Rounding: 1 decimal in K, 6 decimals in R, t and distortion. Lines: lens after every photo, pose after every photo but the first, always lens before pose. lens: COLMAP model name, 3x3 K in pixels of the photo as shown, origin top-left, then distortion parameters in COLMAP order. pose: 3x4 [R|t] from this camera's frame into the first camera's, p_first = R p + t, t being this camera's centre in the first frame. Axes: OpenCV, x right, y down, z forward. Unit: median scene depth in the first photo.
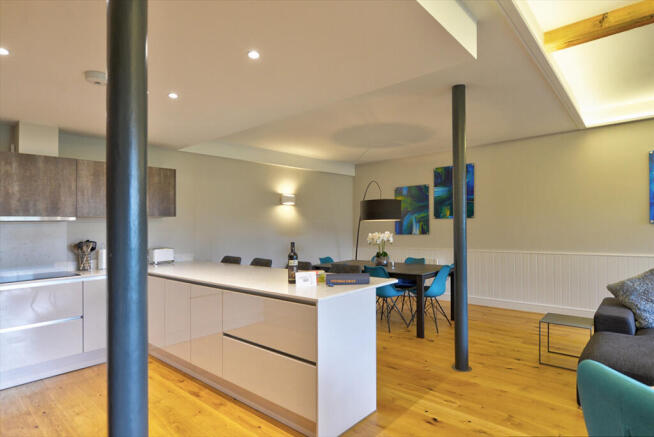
lens RADIAL K [[363.4, 0, 330.9], [0, 363.4, 230.7], [0, 0, 1]] dist [0.014502, 0.000624]
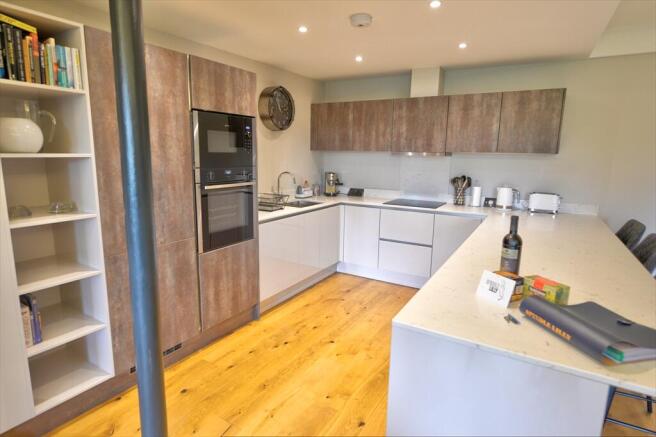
lens RADIAL K [[364.5, 0, 327.0], [0, 364.5, 215.1], [0, 0, 1]] dist [0.014502, 0.000624]
pose [[0.193464, 0.194074, -0.961721, 0.193370], [-0.036185, 0.980985, 0.190683, -0.035008], [0.980440, -0.002090, 0.196808, 0.320793]]
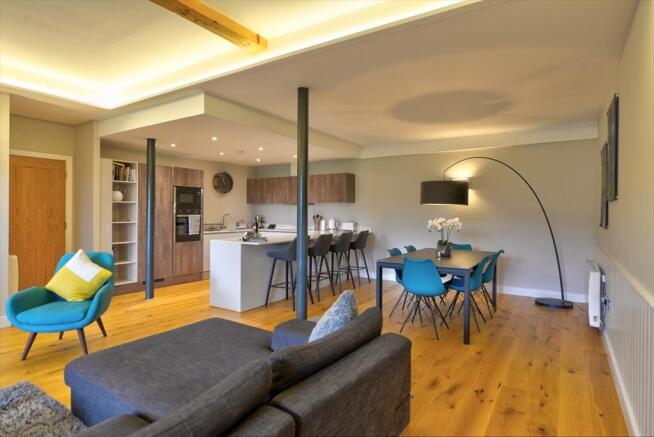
lens RADIAL K [[363.4, 0, 327.0], [0, 363.4, 214.3], [0, 0, 1]] dist [0.014502, 0.000624]
pose [[0.154375, 0.031172, -0.987520, 0.953295], [-0.025355, 0.999298, 0.027580, -0.024716], [0.987687, 0.020780, 0.155057, 0.557705]]
